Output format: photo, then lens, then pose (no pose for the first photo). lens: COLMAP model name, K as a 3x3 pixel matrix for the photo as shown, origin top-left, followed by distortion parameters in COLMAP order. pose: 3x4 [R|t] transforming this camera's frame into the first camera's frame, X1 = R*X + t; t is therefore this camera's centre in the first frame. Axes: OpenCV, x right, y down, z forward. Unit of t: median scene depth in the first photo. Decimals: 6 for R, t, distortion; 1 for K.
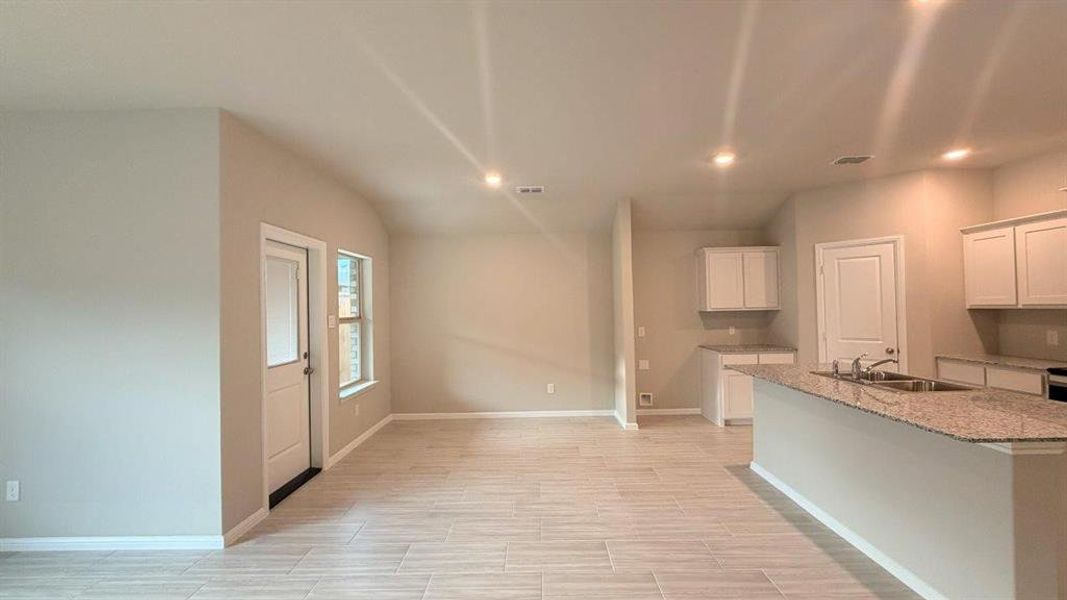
lens RADIAL K [[427.4, 0, 535.8], [0, 427.4, 302.7], [0, 0, 1]] dist [0.007808, -0.000828]
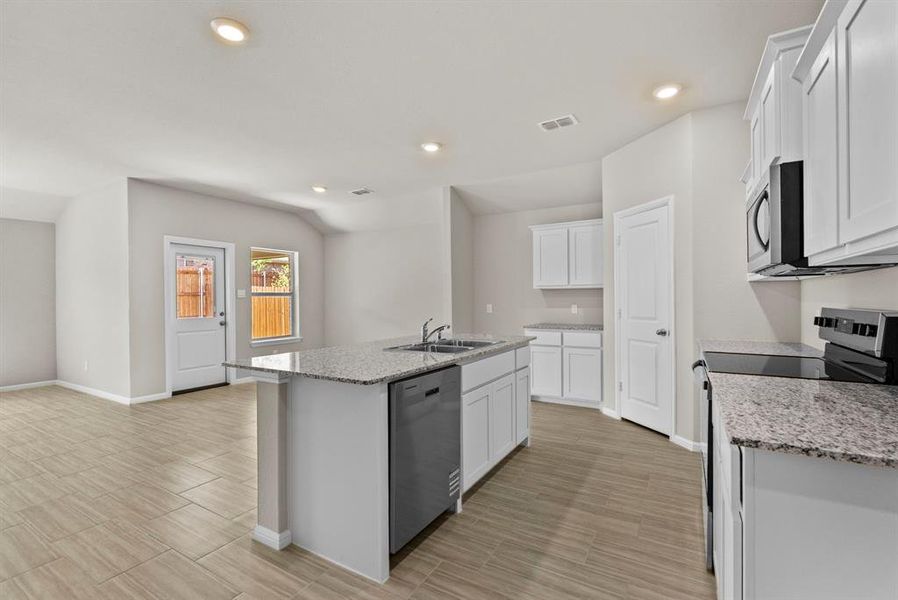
lens RADIAL K [[403.9, 0, 450.4], [0, 403.9, 299.4], [0, 0, 1]] dist [0.000687, 0.001607]
pose [[0.861754, 0.011229, -0.507202, 0.870787], [-0.000970, 0.999790, 0.020487, 0.031381], [0.507326, -0.017163, 0.861584, 0.096413]]
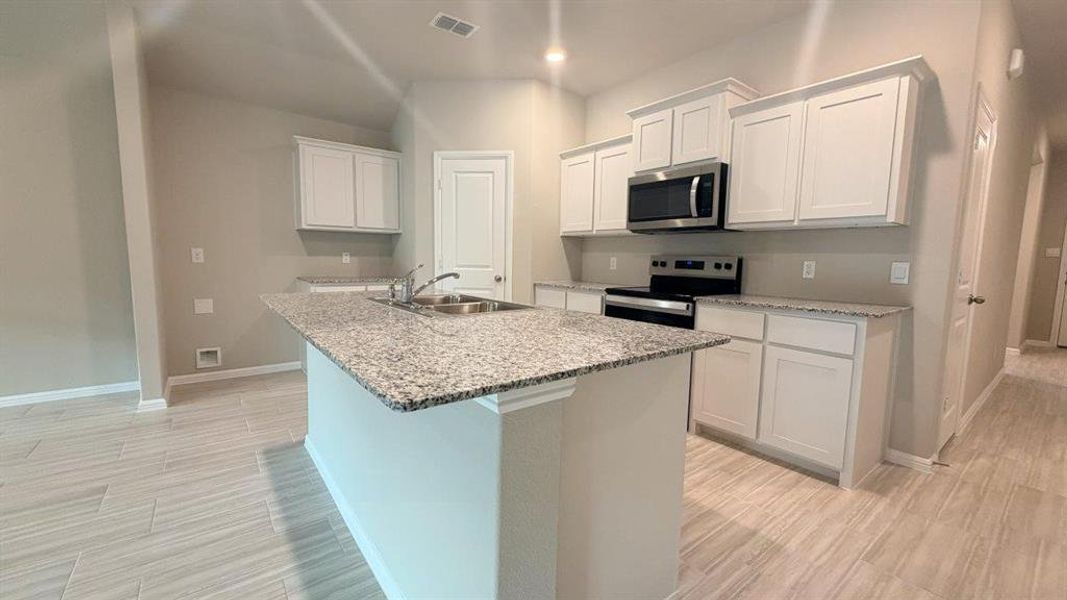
lens RADIAL K [[427.4, 0, 531.2], [0, 427.4, 301.0], [0, 0, 1]] dist [0.007808, -0.000828]
pose [[0.793452, -0.029038, 0.607939, 0.322060], [-0.041191, 0.994009, 0.101239, 0.064283], [-0.607237, -0.105370, 0.787503, 0.229423]]
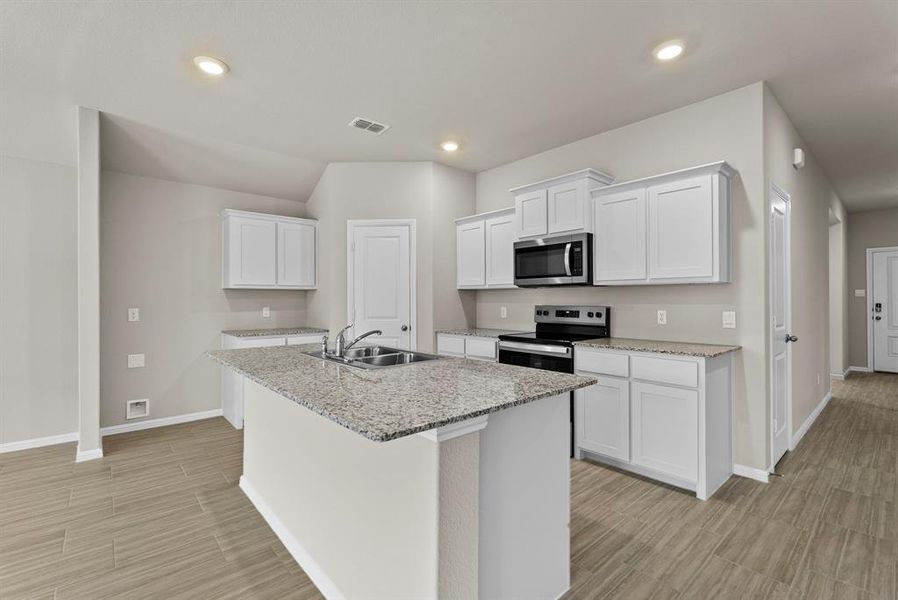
lens RADIAL K [[403.9, 0, 449.1], [0, 403.9, 298.2], [0, 0, 1]] dist [0.000687, 0.001607]
pose [[0.754146, 0.019093, 0.656429, 0.258086], [-0.020096, 0.999780, -0.005992, 0.043167], [-0.656399, -0.008672, 0.754364, 0.183596]]
